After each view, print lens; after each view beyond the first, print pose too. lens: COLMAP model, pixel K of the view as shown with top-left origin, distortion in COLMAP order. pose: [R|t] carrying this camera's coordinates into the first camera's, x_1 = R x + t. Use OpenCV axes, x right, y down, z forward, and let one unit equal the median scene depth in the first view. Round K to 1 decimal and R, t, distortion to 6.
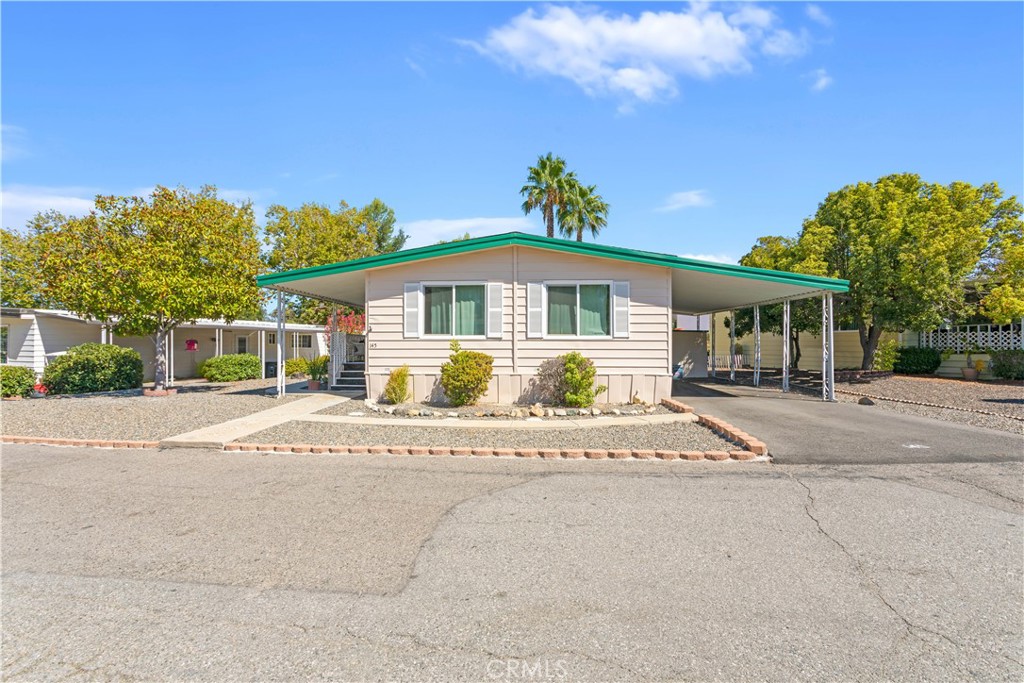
lens RADIAL K [[495.2, 0, 511.7], [0, 495.2, 349.7], [0, 0, 1]] dist [-0.001009, -0.000141]
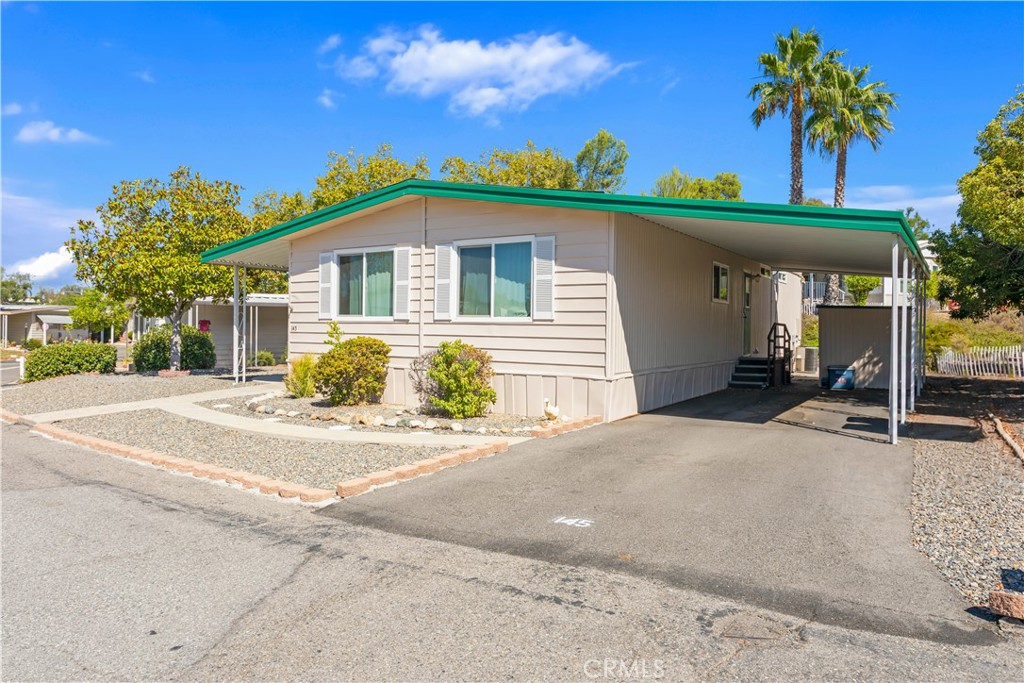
lens RADIAL K [[680.7, 0, 512.2], [0, 680.7, 330.7], [0, 0, 1]] dist [0.001690, -0.000640]
pose [[0.862779, 0.011091, -0.505459, 0.641711], [-0.011568, 0.999931, 0.002196, -0.011571], [0.505449, 0.003952, 0.862848, 0.184244]]
